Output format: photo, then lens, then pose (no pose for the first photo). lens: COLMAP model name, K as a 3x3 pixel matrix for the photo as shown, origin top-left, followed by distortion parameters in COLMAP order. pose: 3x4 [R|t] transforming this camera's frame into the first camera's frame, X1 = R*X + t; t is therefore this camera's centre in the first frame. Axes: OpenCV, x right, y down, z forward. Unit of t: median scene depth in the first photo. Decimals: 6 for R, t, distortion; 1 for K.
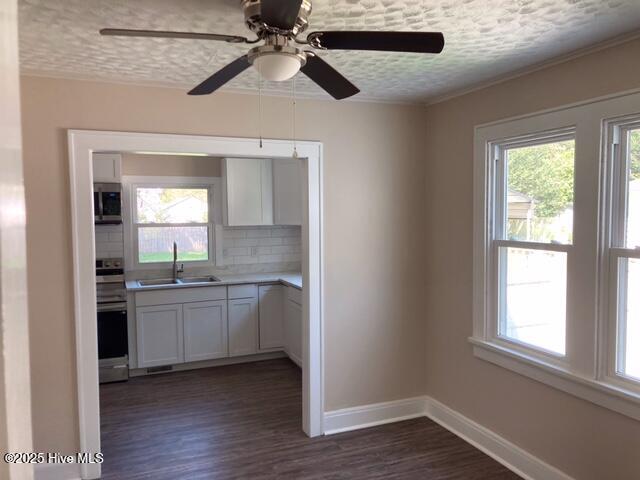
lens RADIAL K [[529.7, 0, 317.5], [0, 529.7, 242.1], [0, 0, 1]] dist [0.082649, -0.101581]
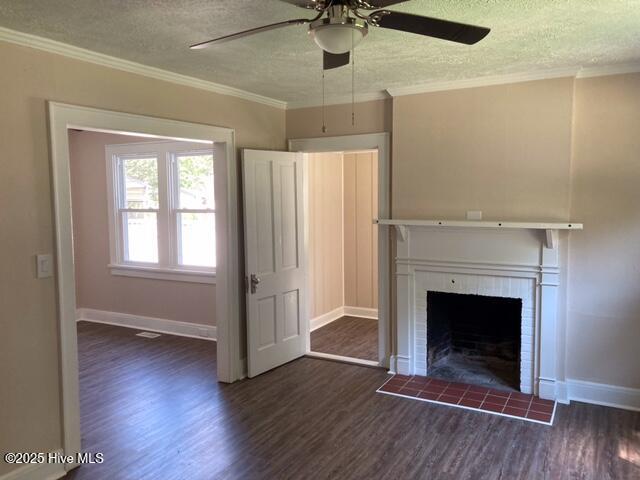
lens RADIAL K [[533.3, 0, 317.1], [0, 533.3, 230.7], [0, 0, 1]] dist [0.047118, -0.004058]
pose [[0.777027, -0.049155, 0.627545, -0.204909], [0.044996, 0.998733, 0.022516, 0.040376], [-0.627857, 0.010742, 0.778255, -0.578498]]
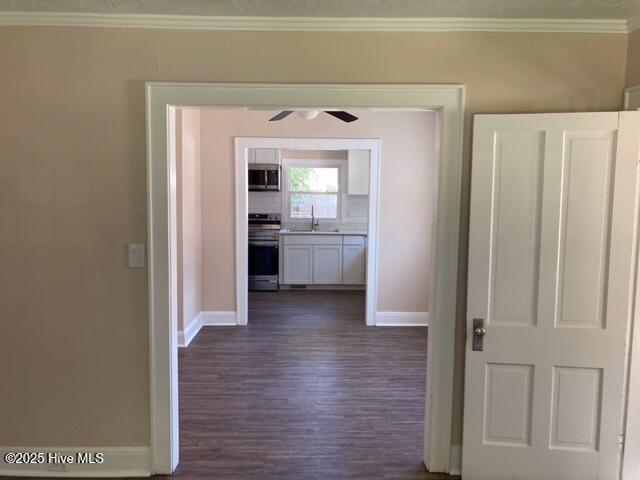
lens RADIAL K [[529.7, 0, 317.5], [0, 529.7, 242.1], [0, 0, 1]] dist [0.082649, -0.101581]
pose [[0.923865, 0.059335, -0.378092, 0.327412], [-0.041734, 0.997637, 0.054584, 0.025046], [0.380437, -0.034649, 0.924158, -0.381379]]
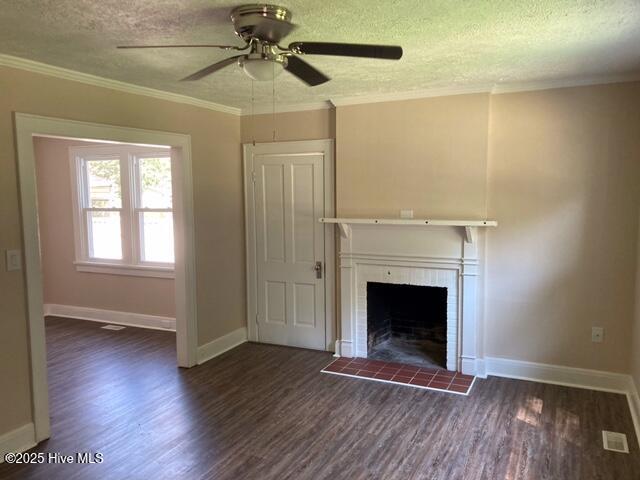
lens RADIAL K [[529.7, 0, 317.5], [0, 529.7, 242.1], [0, 0, 1]] dist [0.082649, -0.101581]
pose [[0.741522, -0.068736, 0.667398, -0.230415], [0.047113, 0.997617, 0.050400, 0.040867], [-0.669272, -0.005929, 0.742994, -0.669093]]
